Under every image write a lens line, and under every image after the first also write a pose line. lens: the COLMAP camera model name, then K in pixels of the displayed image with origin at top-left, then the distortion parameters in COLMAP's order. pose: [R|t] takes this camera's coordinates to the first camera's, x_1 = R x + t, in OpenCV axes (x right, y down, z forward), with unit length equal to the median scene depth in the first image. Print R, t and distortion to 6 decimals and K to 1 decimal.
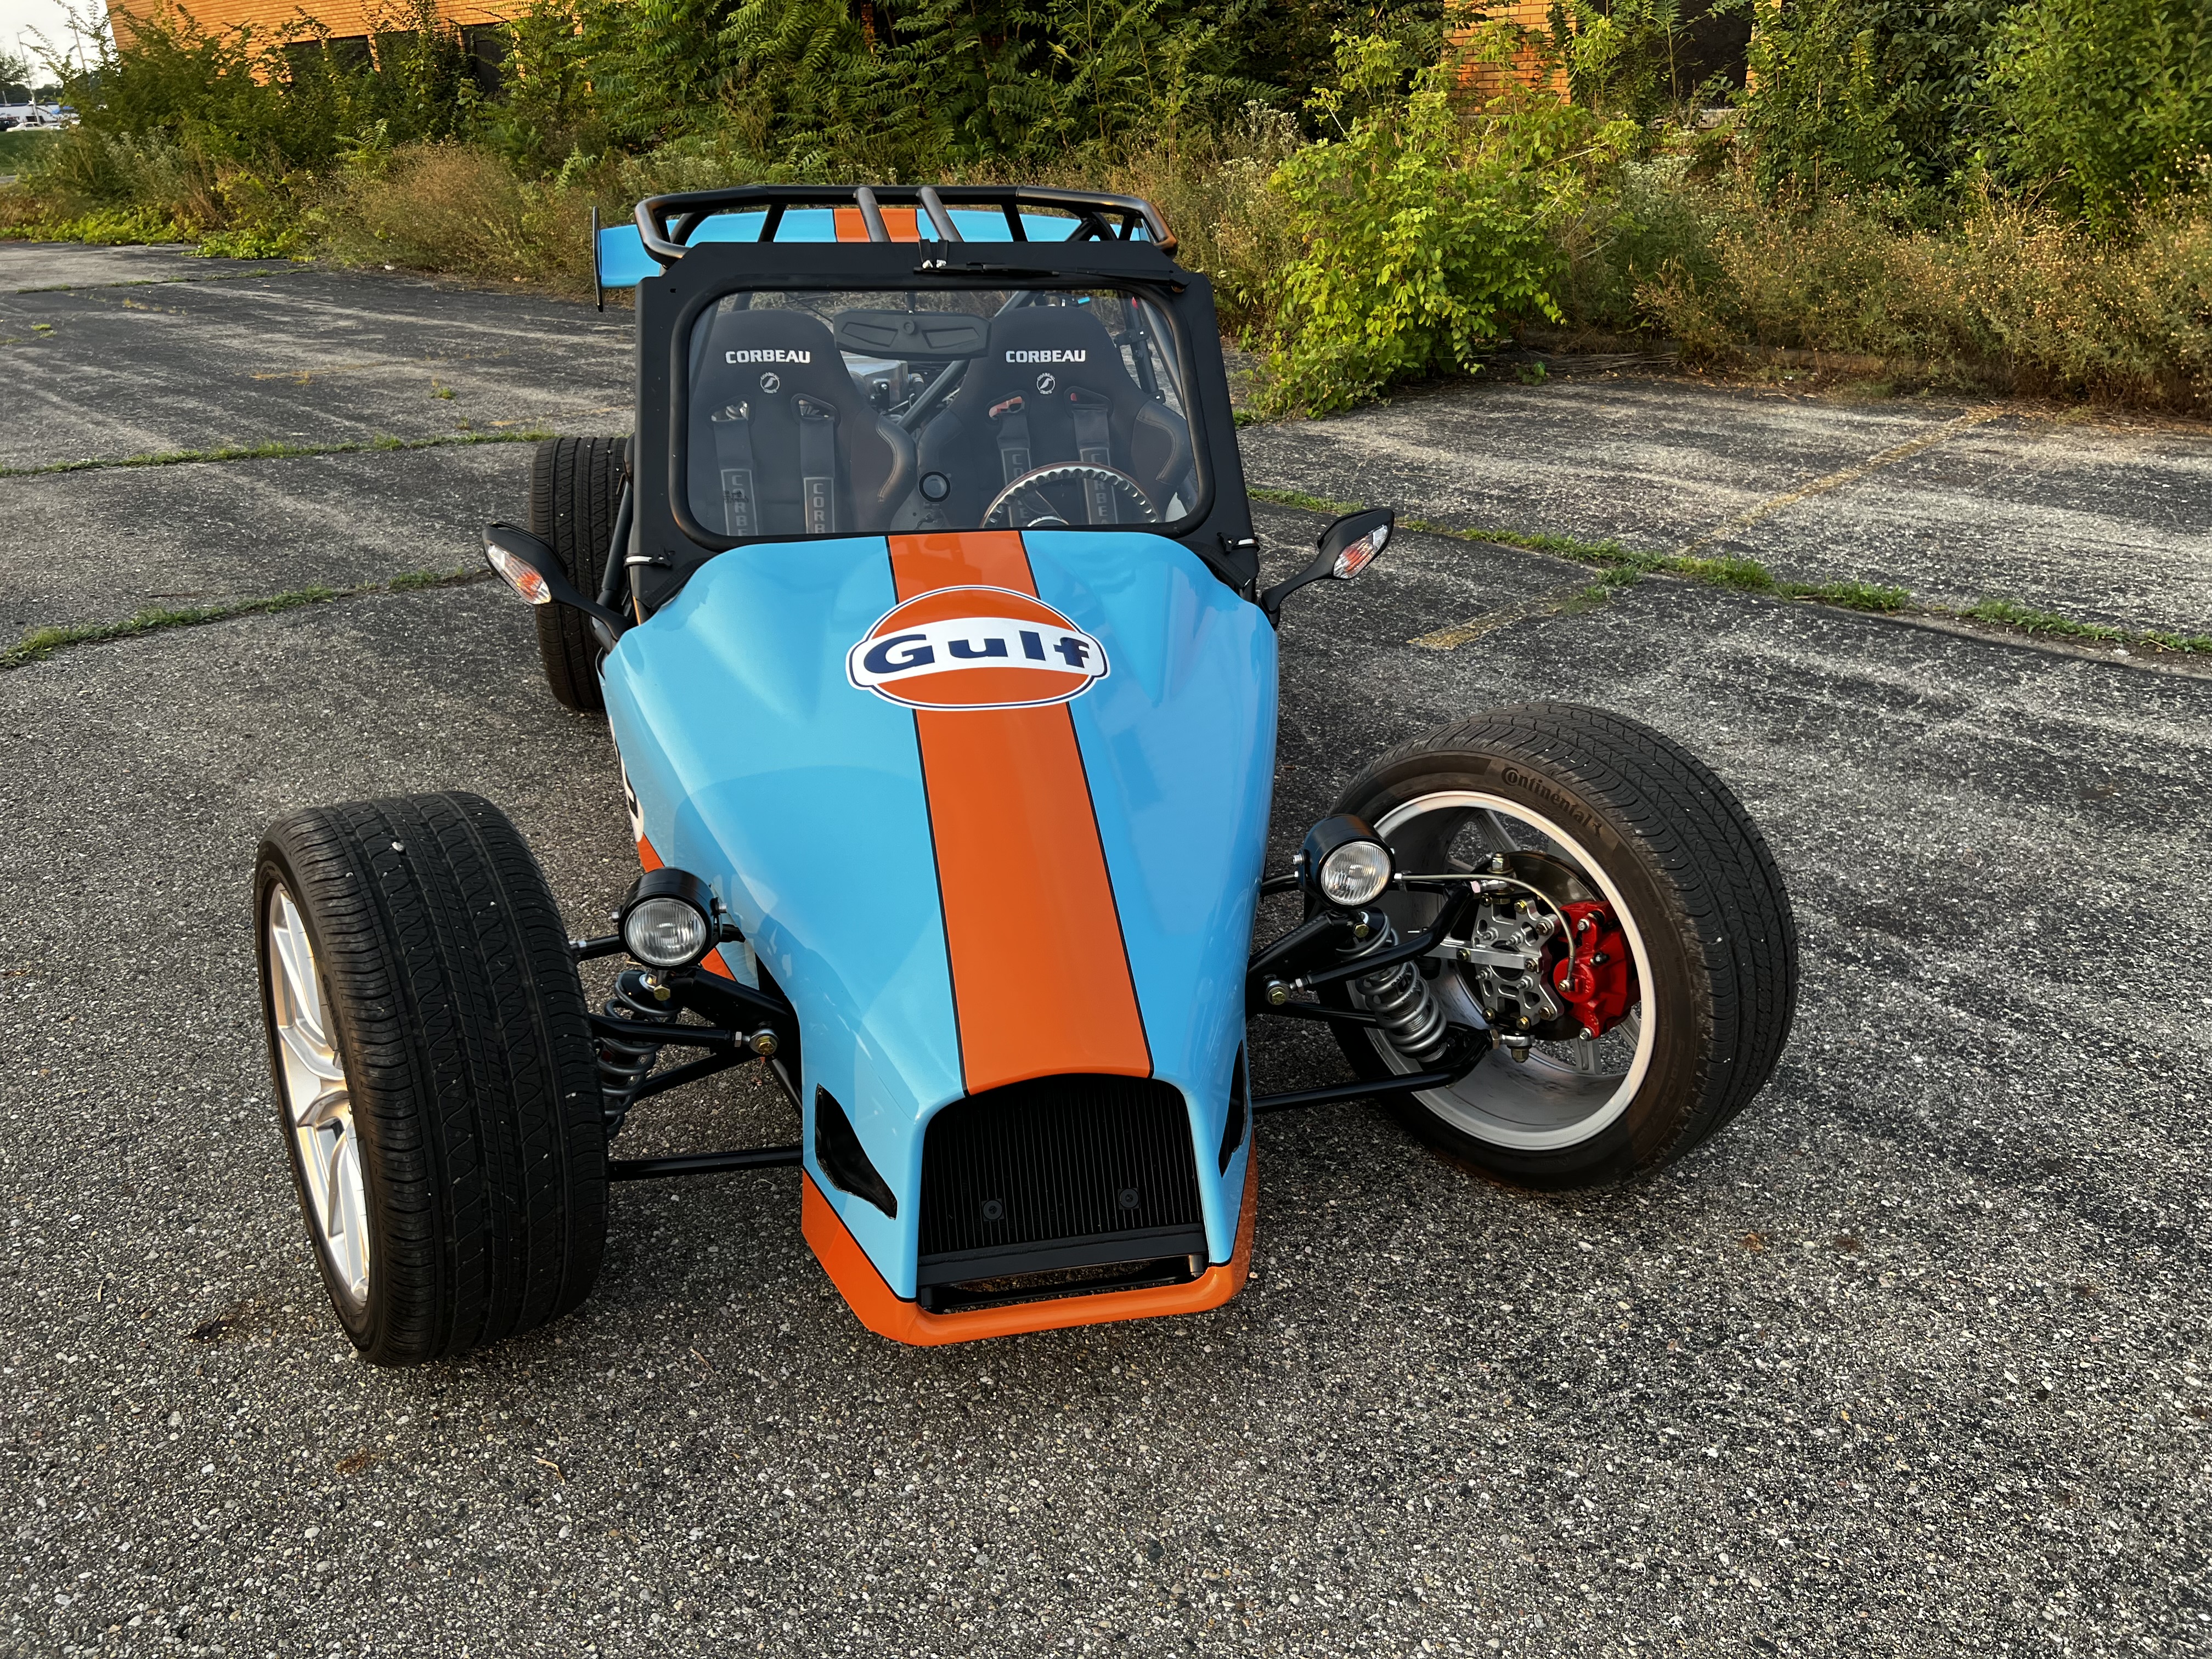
lens RADIAL K [[1628.2, 0, 1106.0], [0, 1628.2, 829.5], [0, 0, 1]] dist [0.035417, -0.059529]
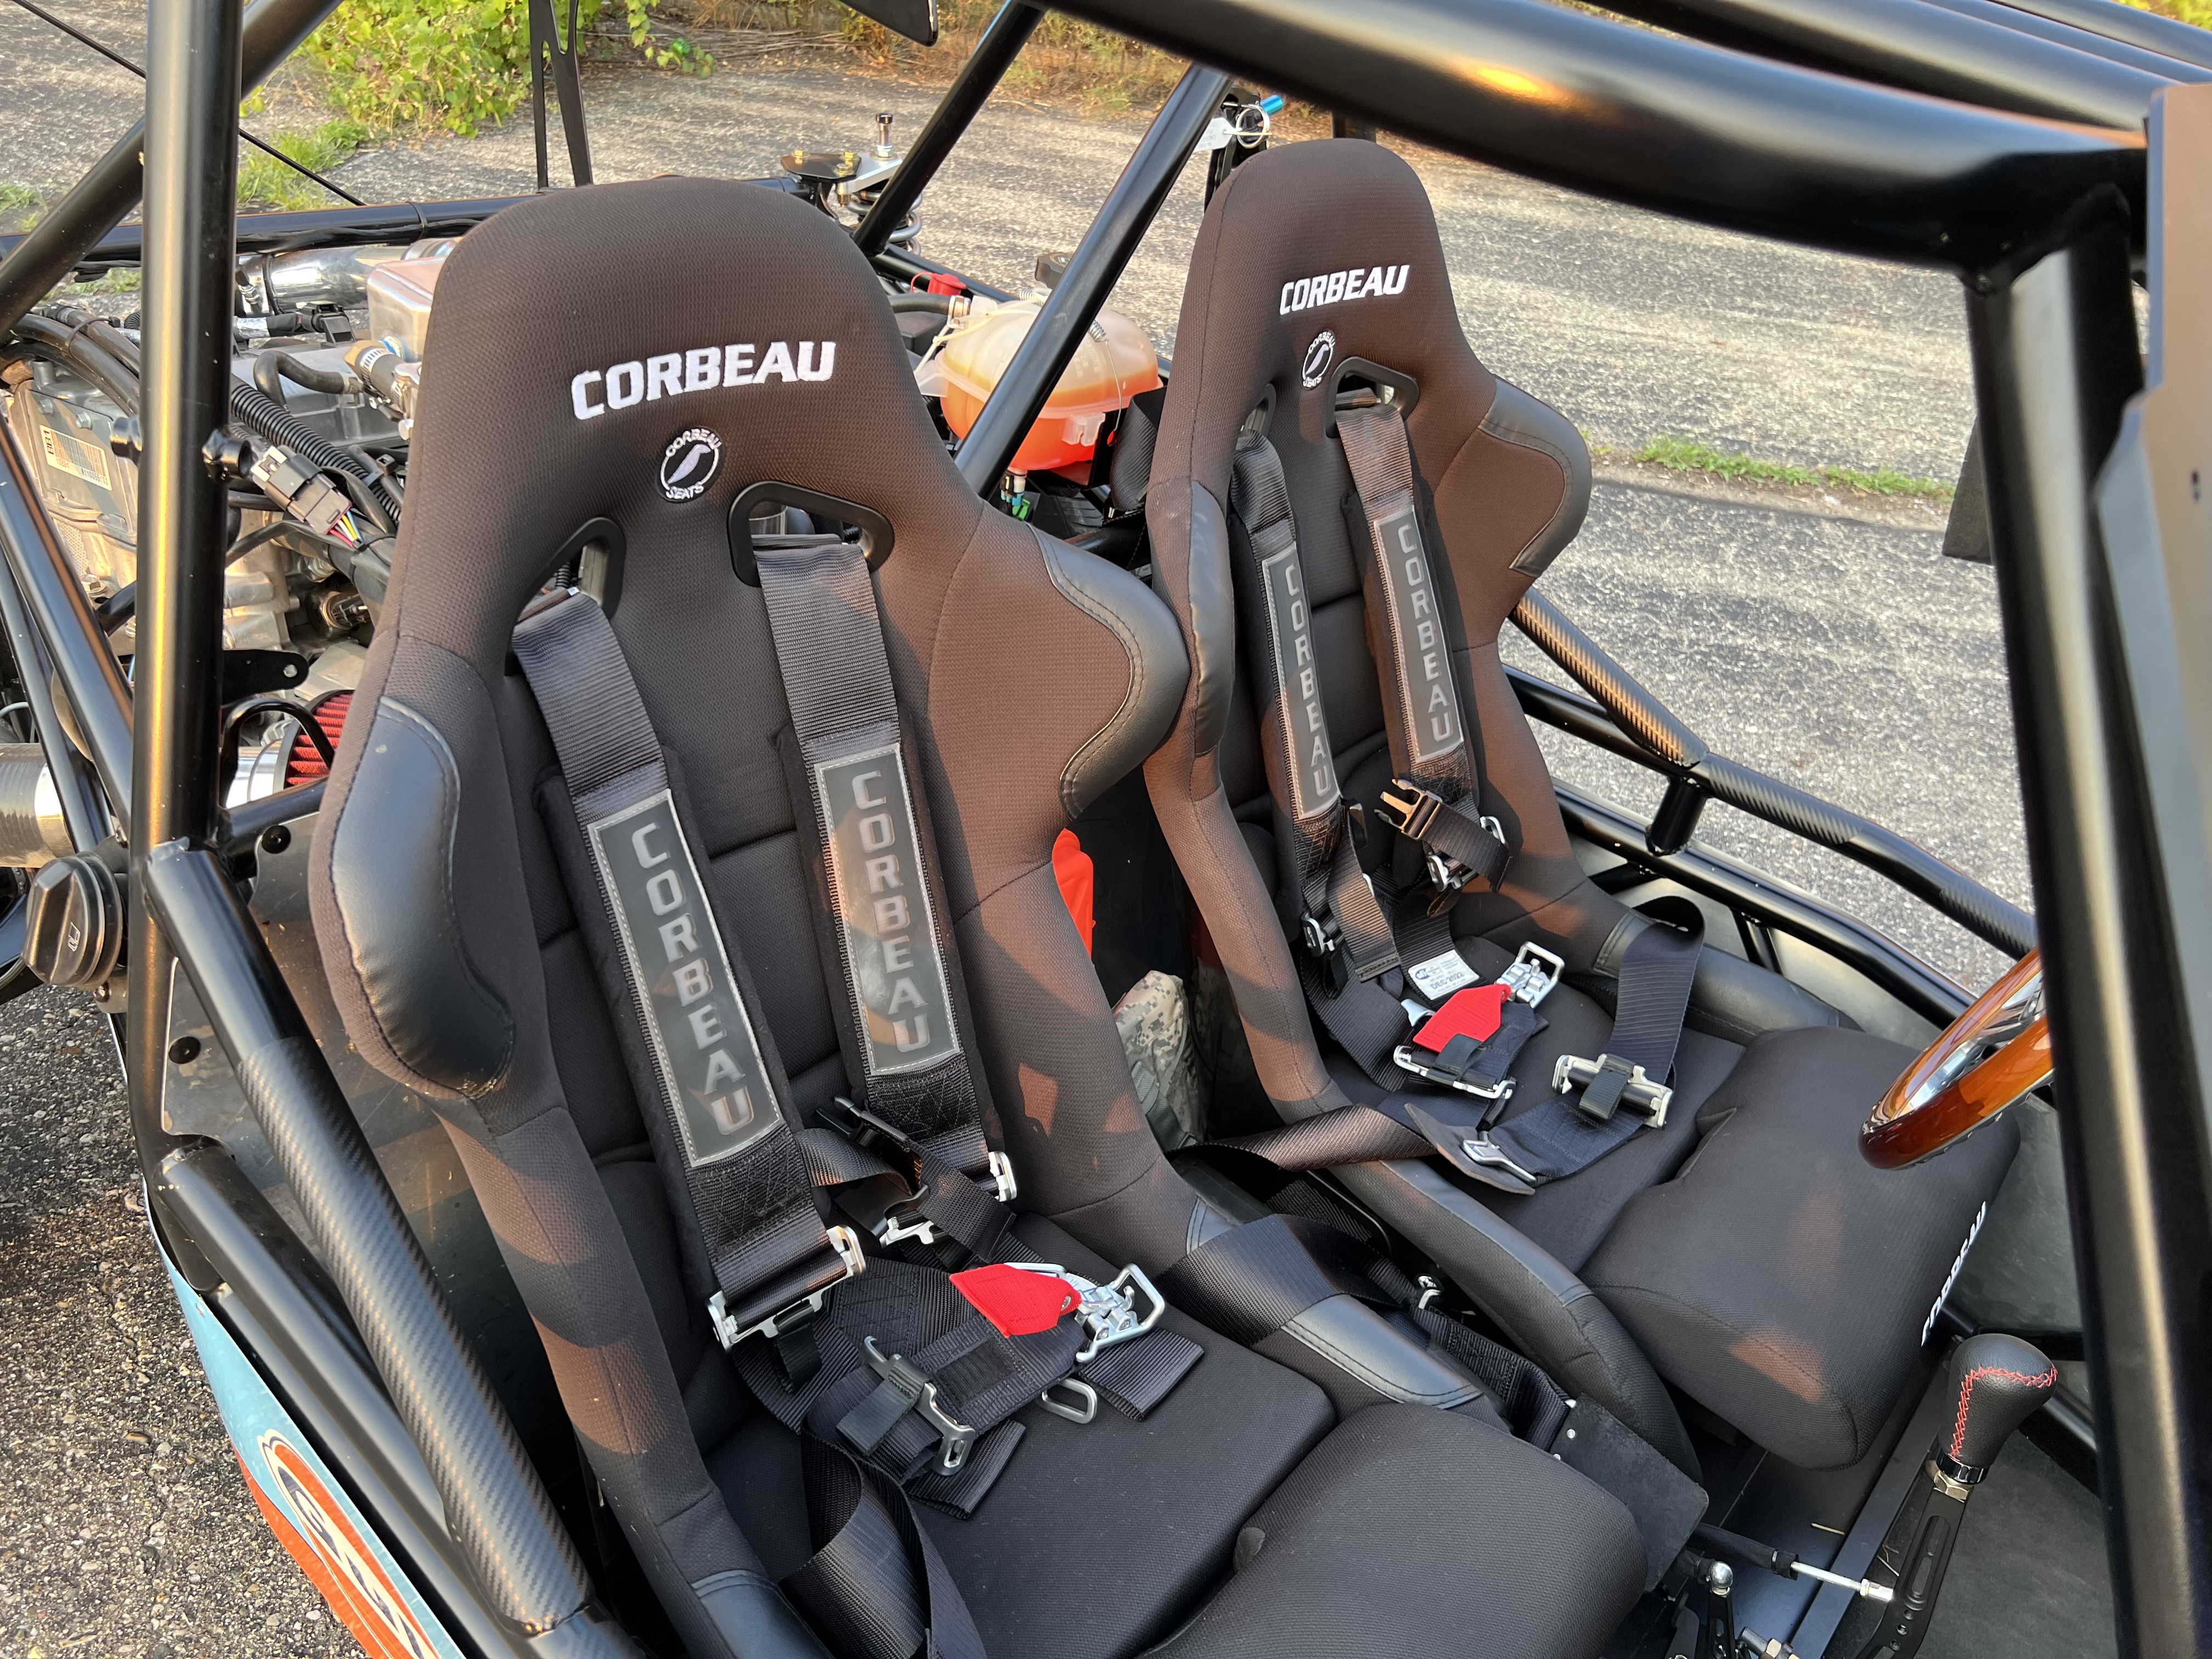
lens RADIAL K [[1628.2, 0, 1106.0], [0, 1628.2, 829.5], [0, 0, 1]] dist [0.035417, -0.059529]
pose [[0.760303, -0.253810, 0.597930, -0.231840], [0.127377, 0.960887, 0.245910, -0.192318], [-0.636957, -0.110804, 0.762895, 0.525167]]
